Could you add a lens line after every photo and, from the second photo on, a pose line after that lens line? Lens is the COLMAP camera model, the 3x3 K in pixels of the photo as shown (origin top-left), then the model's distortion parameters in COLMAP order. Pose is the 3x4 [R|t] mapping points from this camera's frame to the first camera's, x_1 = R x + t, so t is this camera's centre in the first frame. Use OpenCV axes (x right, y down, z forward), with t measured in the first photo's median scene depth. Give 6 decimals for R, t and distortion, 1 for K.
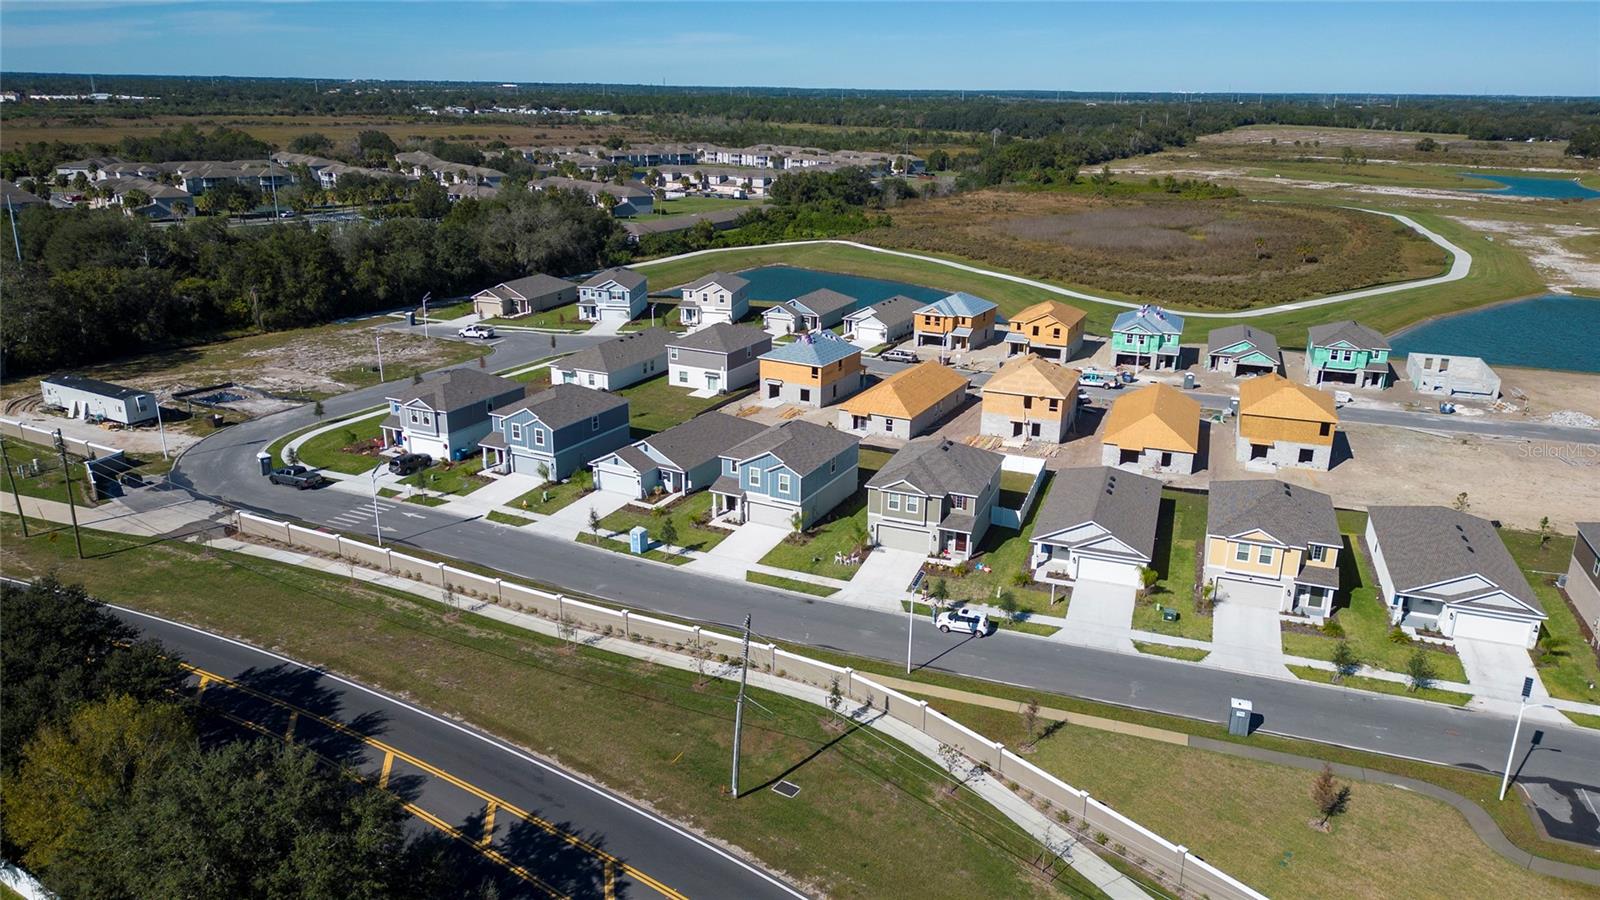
lens RADIAL K [[1115.8, 0, 798.3], [0, 1115.8, 446.0], [0, 0, 1]] dist [0.088807, -0.105123]
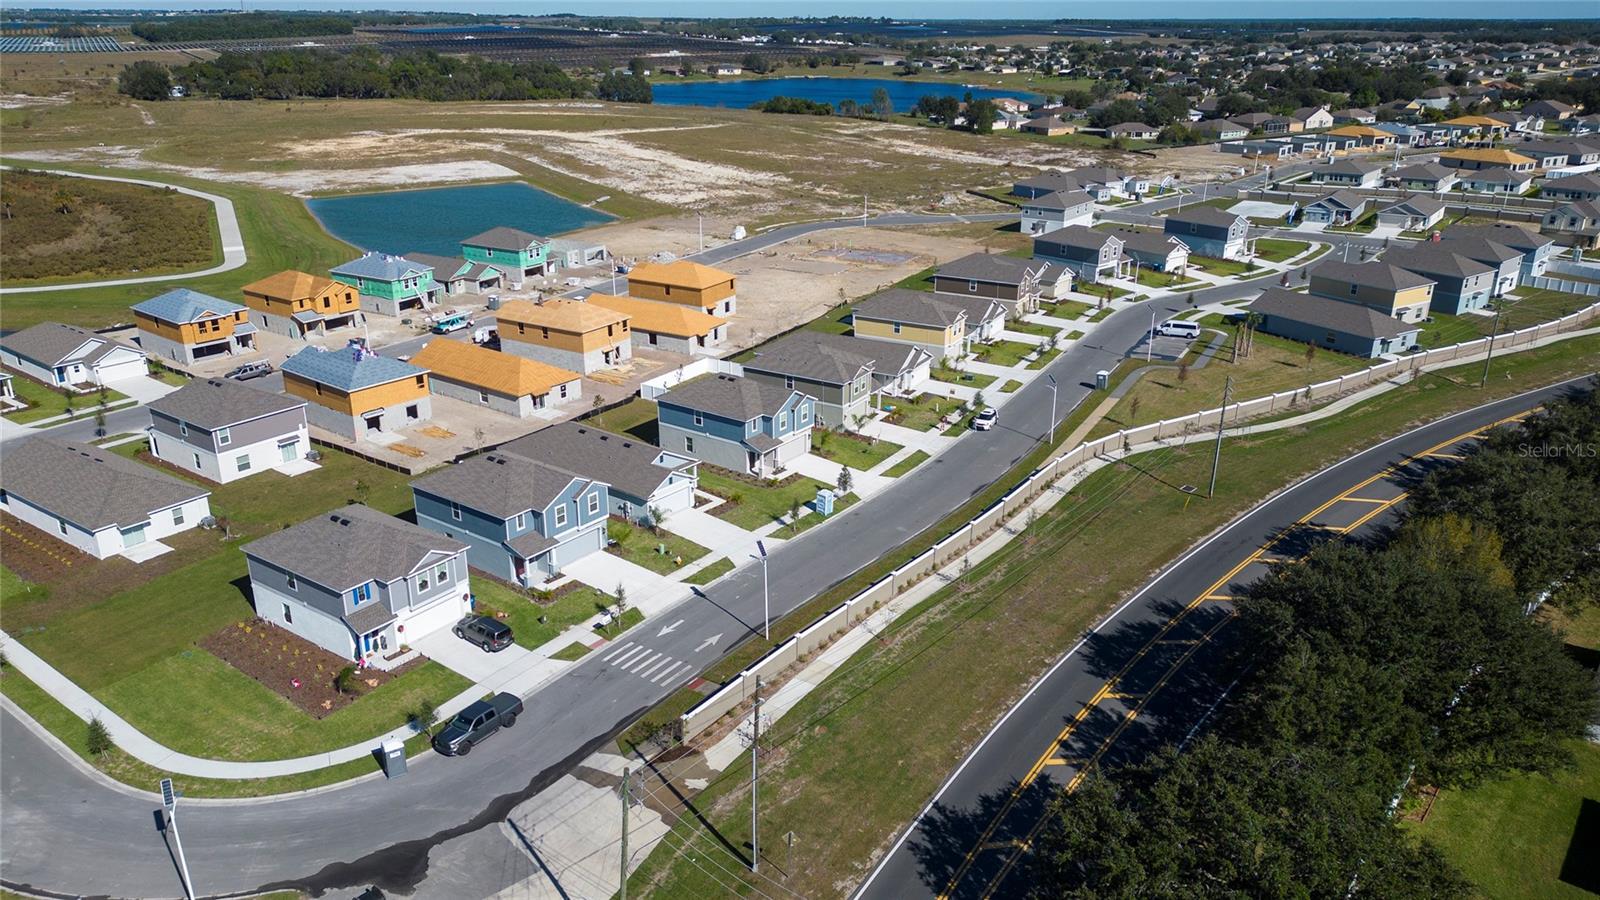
lens RADIAL K [[1134.7, 0, 800.0], [0, 1134.7, 450.0], [0, 0, 1]] dist [0.095203, -0.108499]
pose [[0.158805, -0.362799, 0.918236, -0.971643], [0.297928, 0.904293, 0.305765, -0.255493], [-0.941286, 0.225012, 0.251694, 0.664770]]
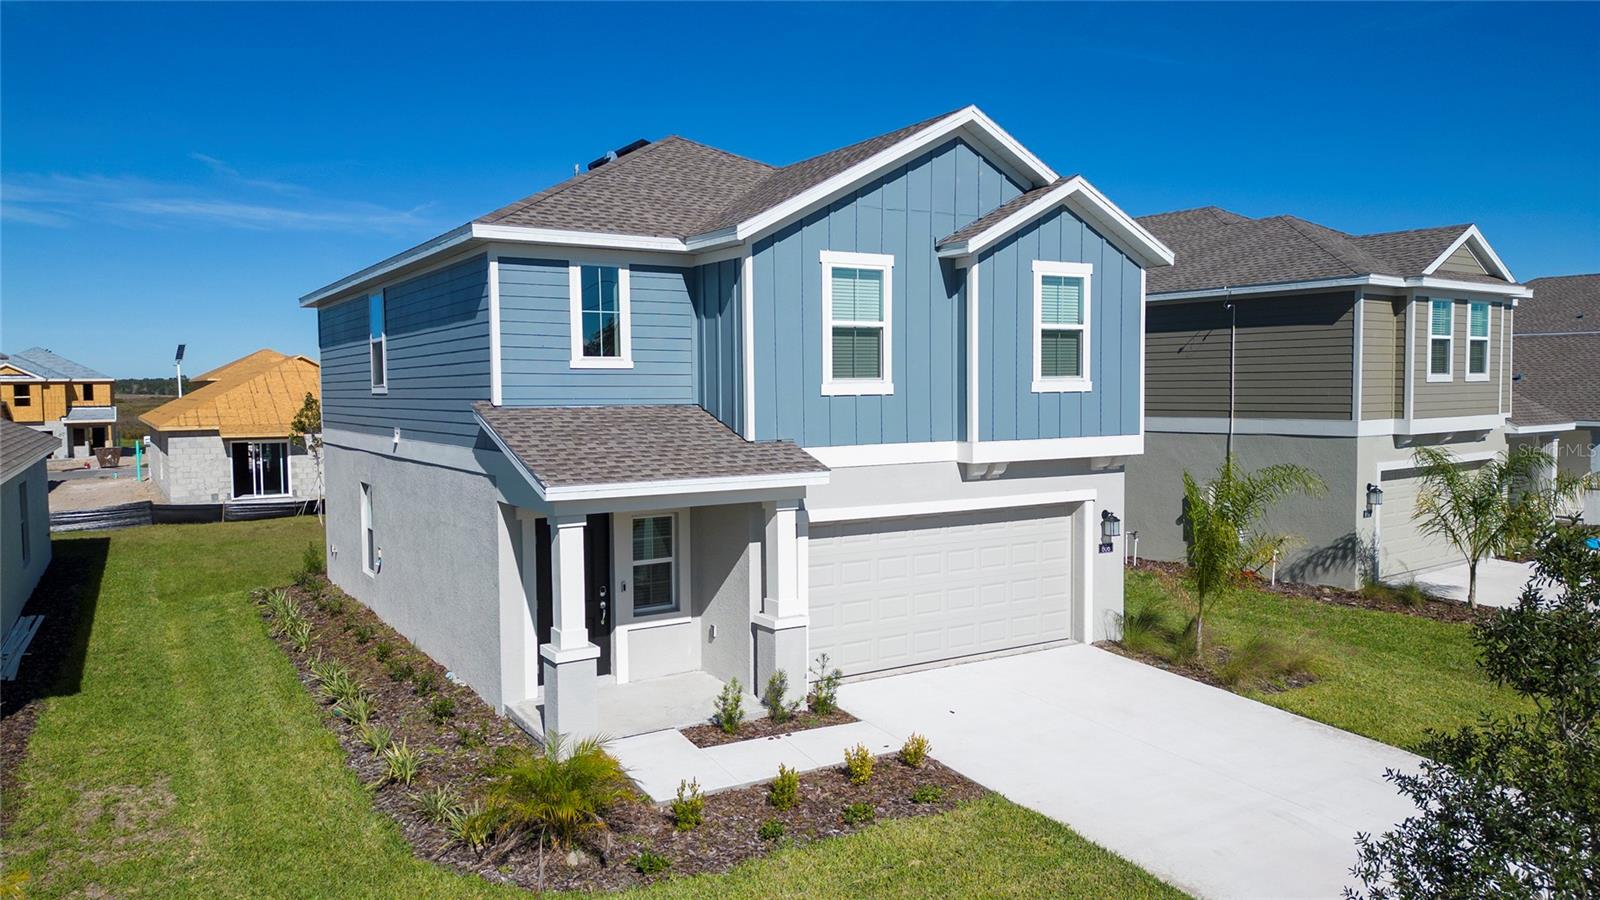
lens RADIAL K [[1115.8, 0, 798.3], [0, 1115.8, 446.0], [0, 0, 1]] dist [0.088807, -0.105123]
pose [[0.519330, -0.063989, 0.852175, -0.148927], [0.276365, 0.956183, -0.096623, 0.049454], [-0.808653, 0.285690, 0.514259, 0.871590]]
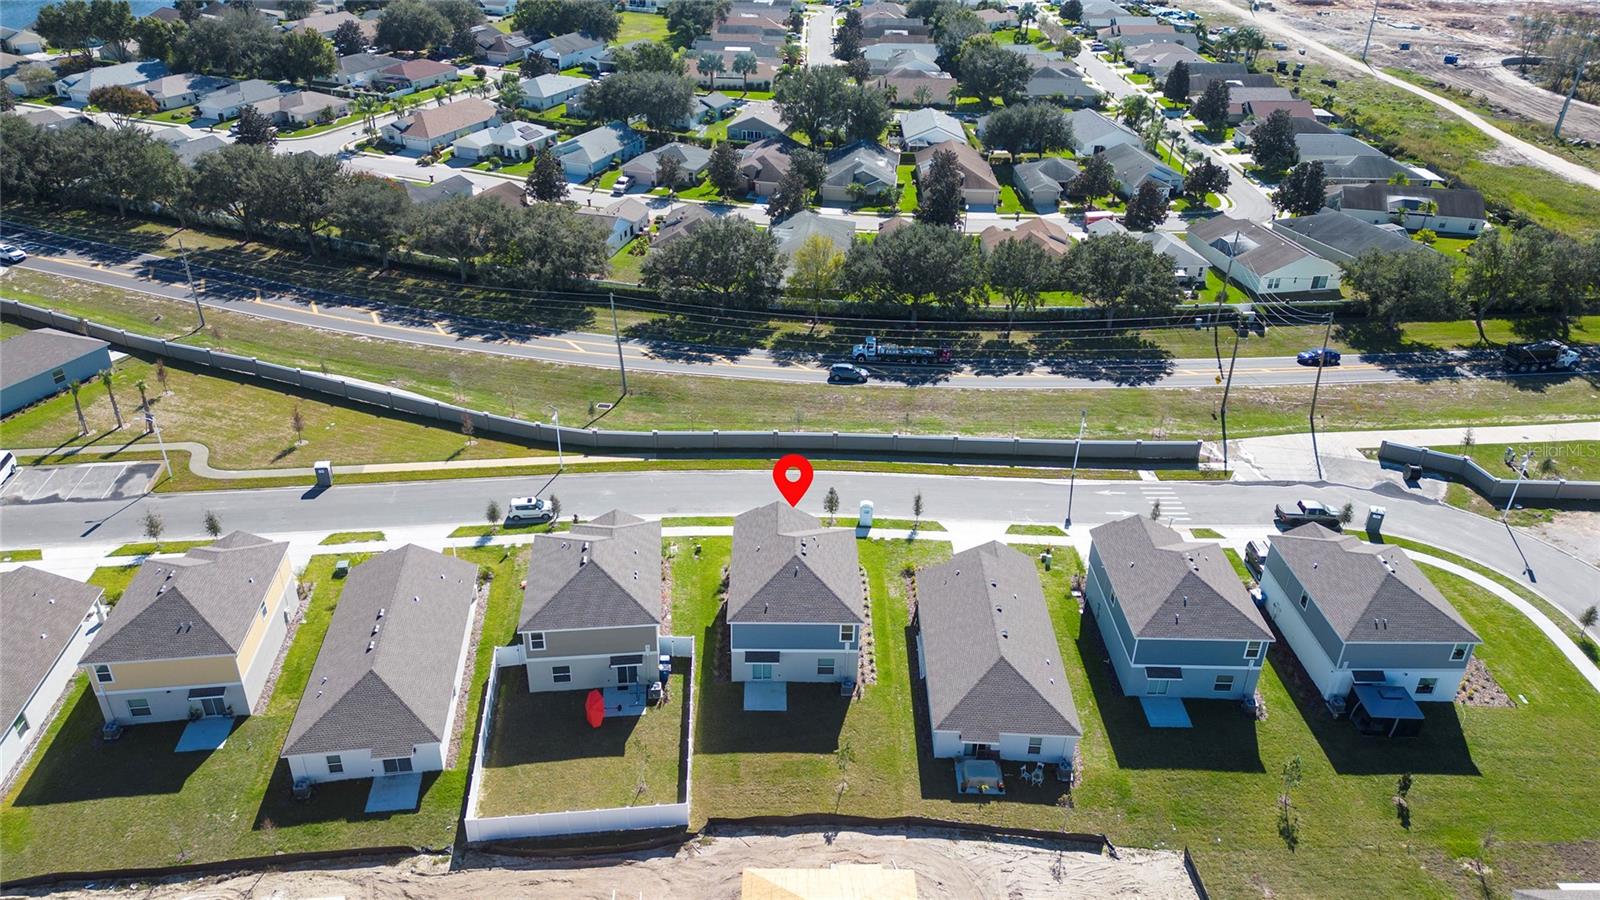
lens RADIAL K [[1115.8, 0, 798.3], [0, 1115.8, 446.0], [0, 0, 1]] dist [0.088807, -0.105123]
pose [[-0.888047, 0.194331, -0.416662, 0.289624], [-0.169007, 0.704835, 0.688944, -0.579533], [0.427561, 0.682234, -0.593084, 1.366956]]
